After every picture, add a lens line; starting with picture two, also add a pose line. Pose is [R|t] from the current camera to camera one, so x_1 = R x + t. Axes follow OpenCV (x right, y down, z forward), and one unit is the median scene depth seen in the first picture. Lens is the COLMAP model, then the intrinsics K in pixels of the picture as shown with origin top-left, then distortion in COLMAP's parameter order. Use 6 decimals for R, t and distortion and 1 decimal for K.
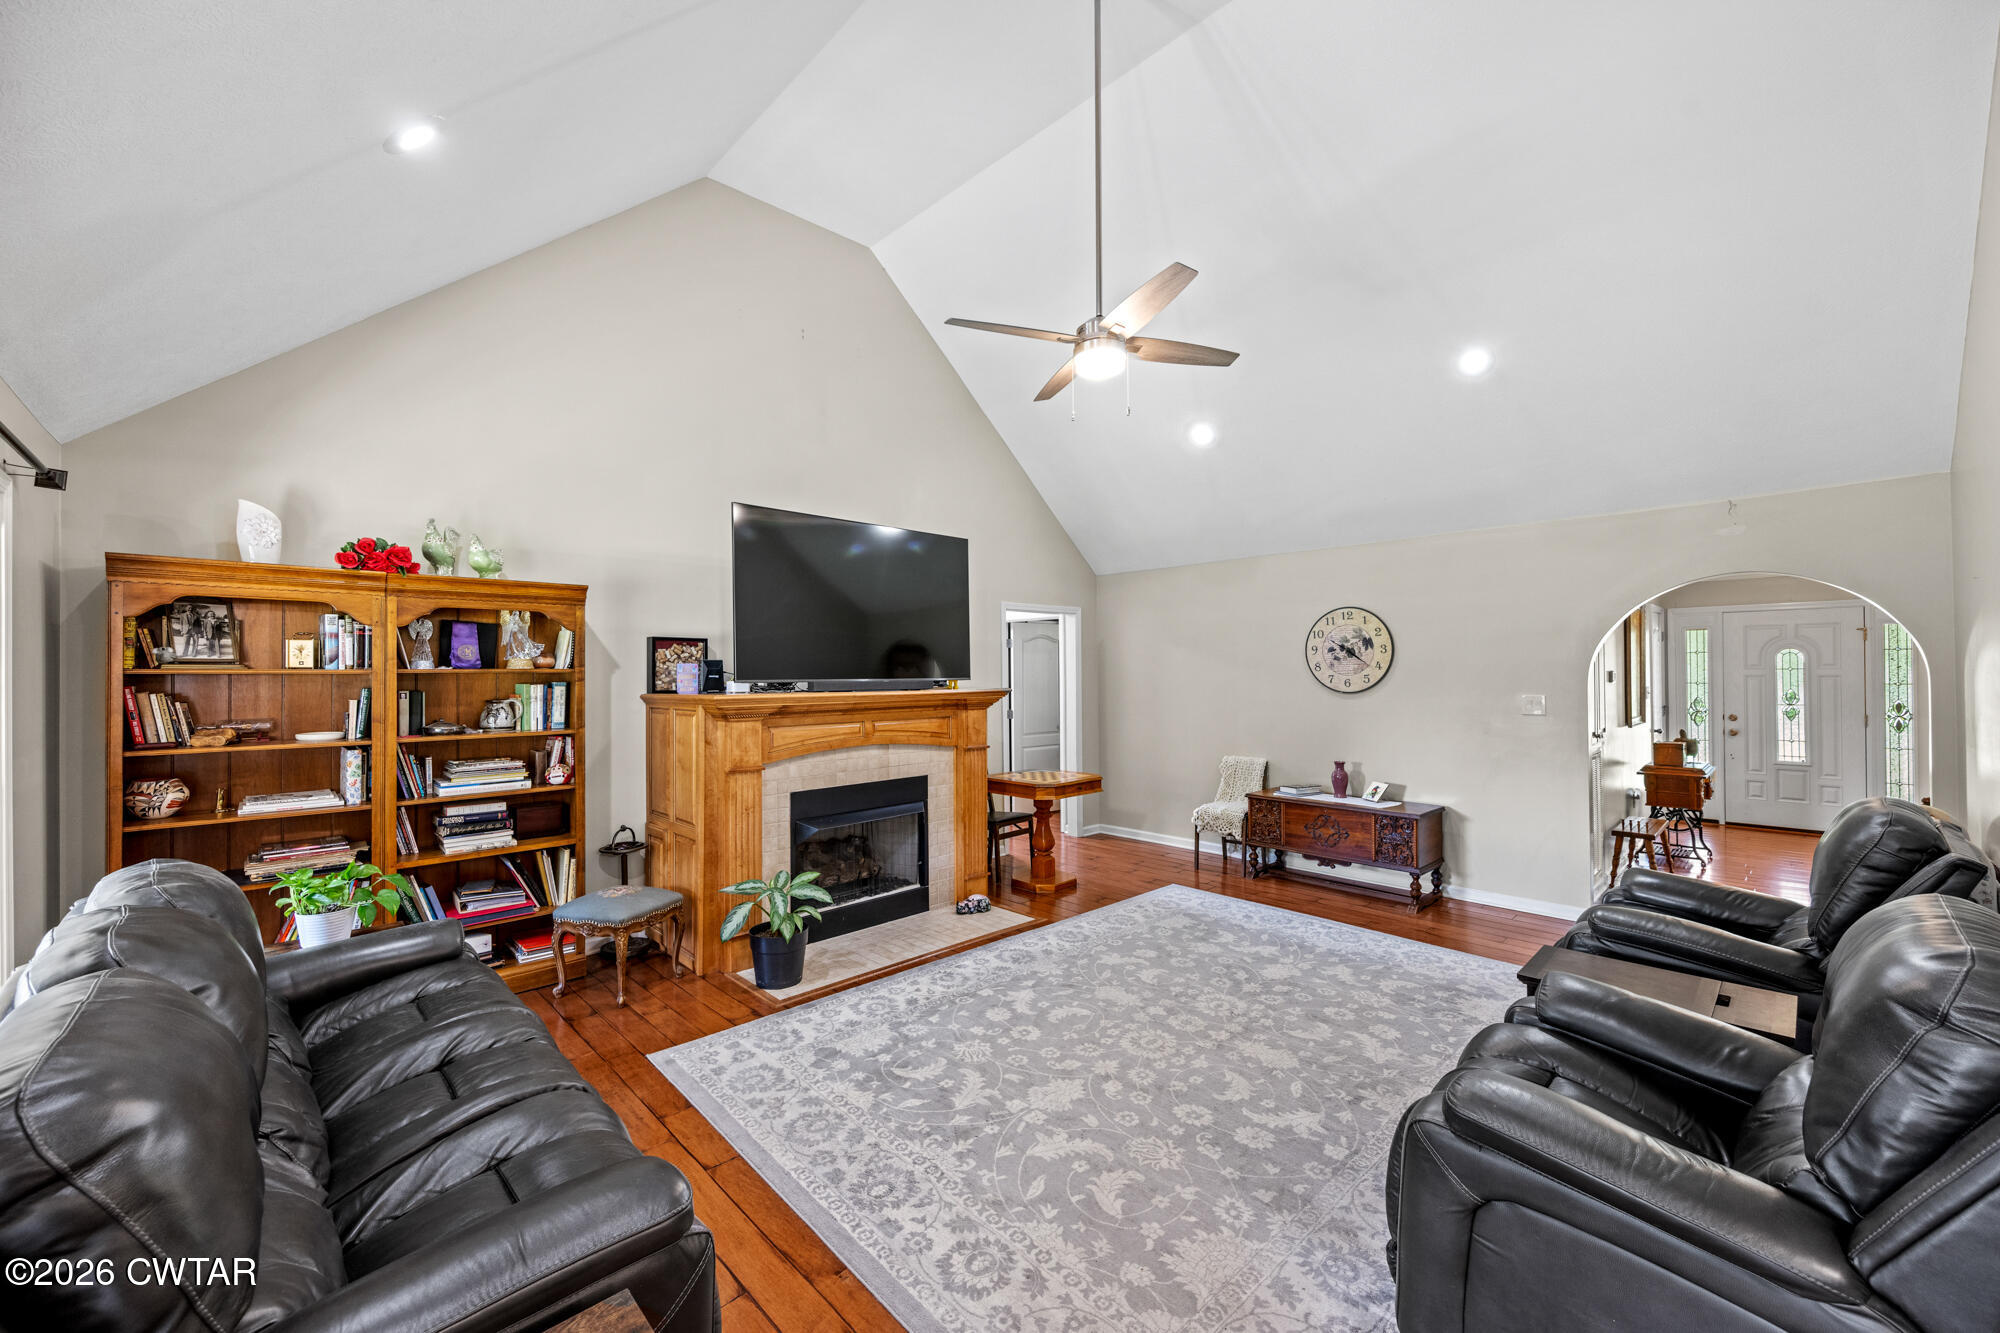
lens RADIAL K [[797.8, 0, 989.7], [0, 797.8, 669.2], [0, 0, 1]] dist [0.001030, -0.000203]
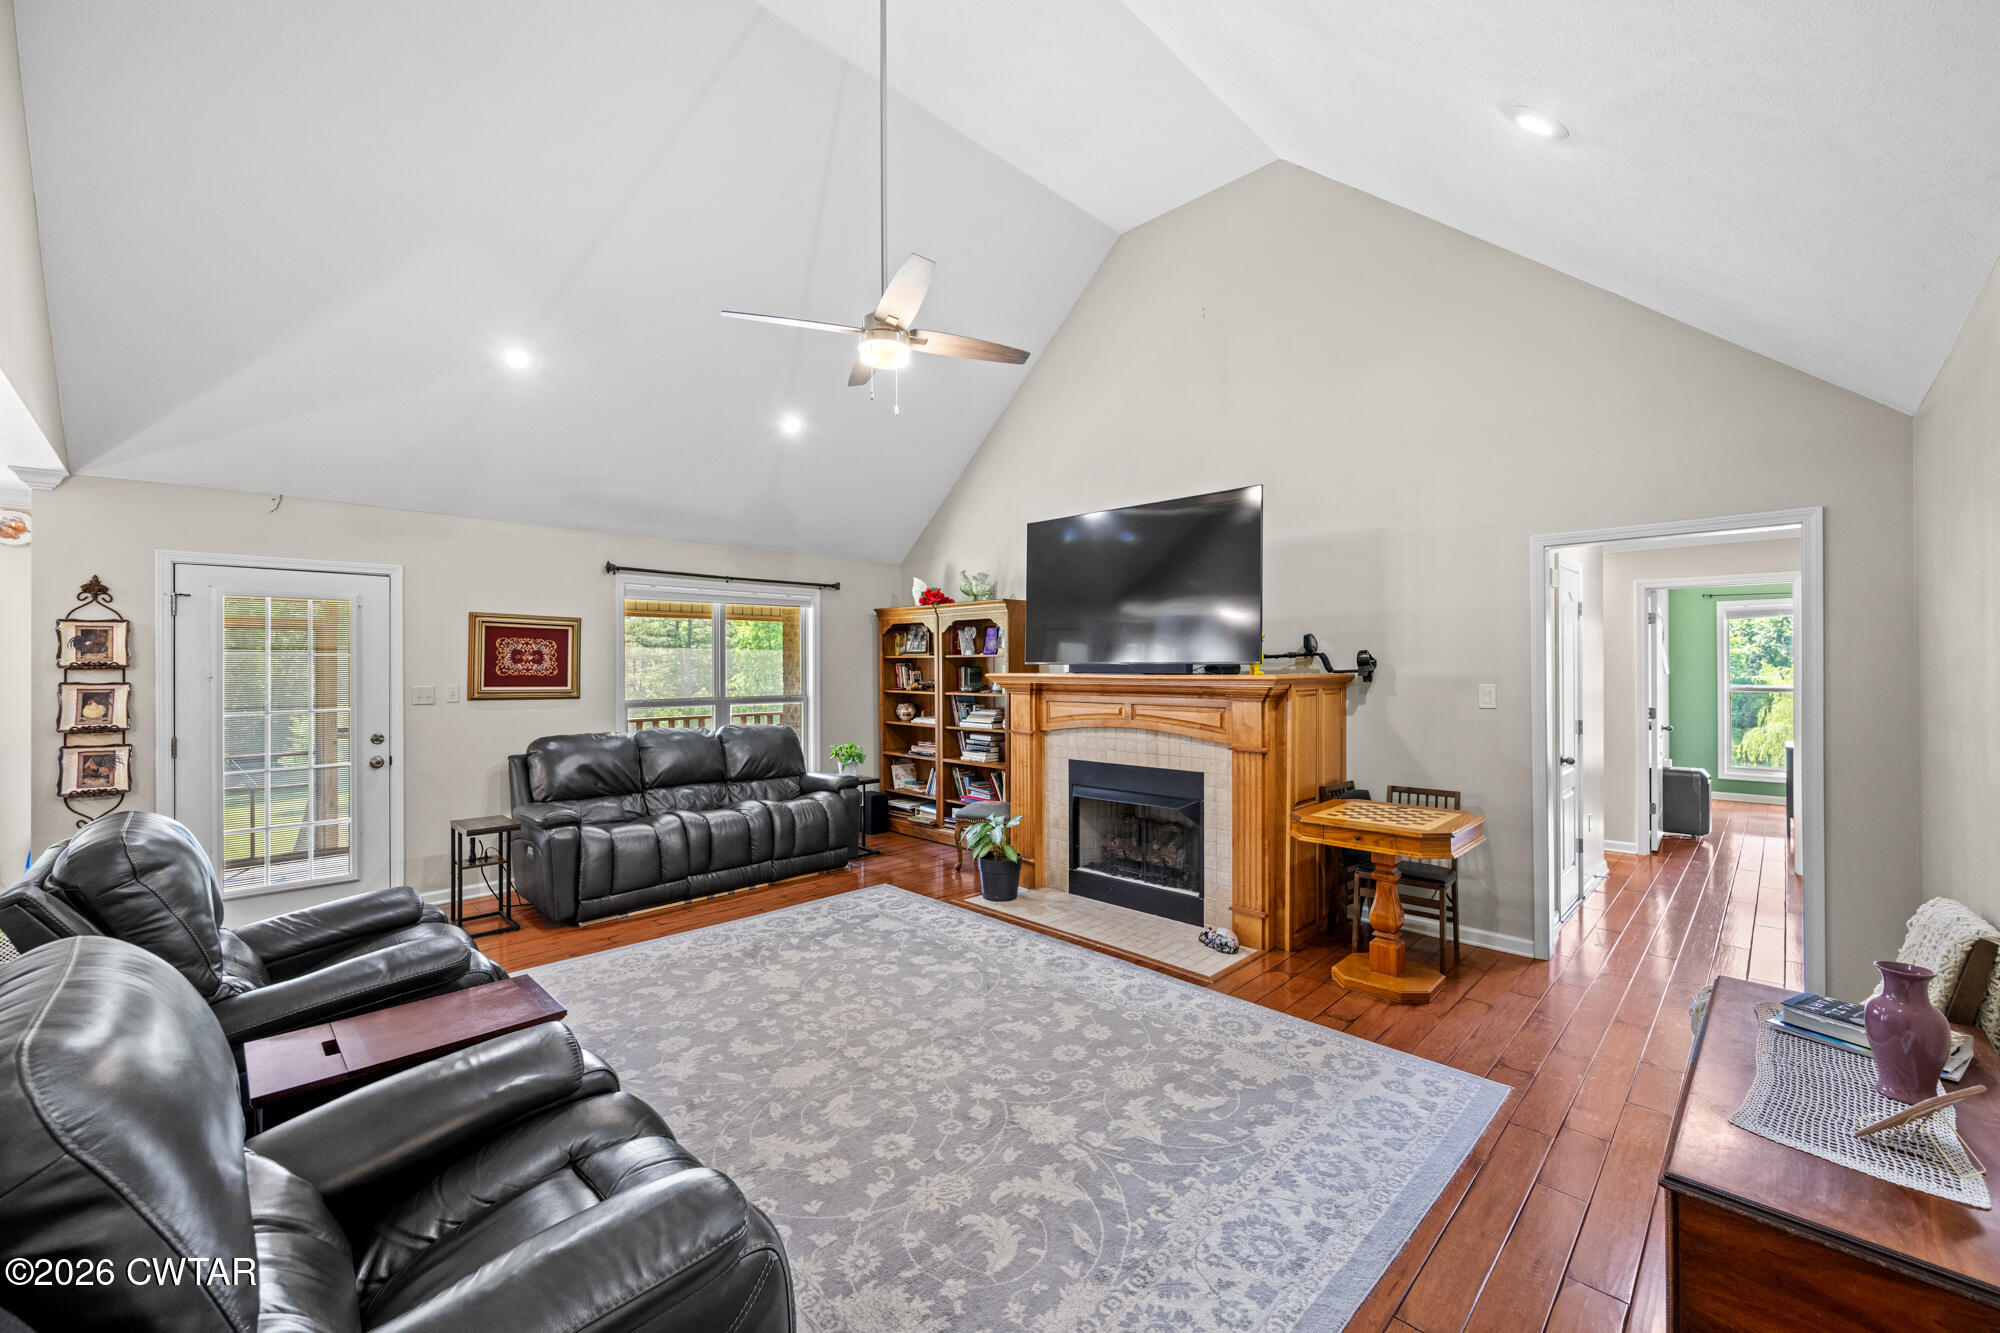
lens RADIAL K [[797.8, 0, 989.7], [0, 797.8, 669.2], [0, 0, 1]] dist [0.001030, -0.000203]
pose [[0.016435, 0.013976, -0.999767, 1.046026], [0.006981, 0.999876, 0.014092, 0.007263], [0.999841, -0.007211, 0.016335, 0.997528]]
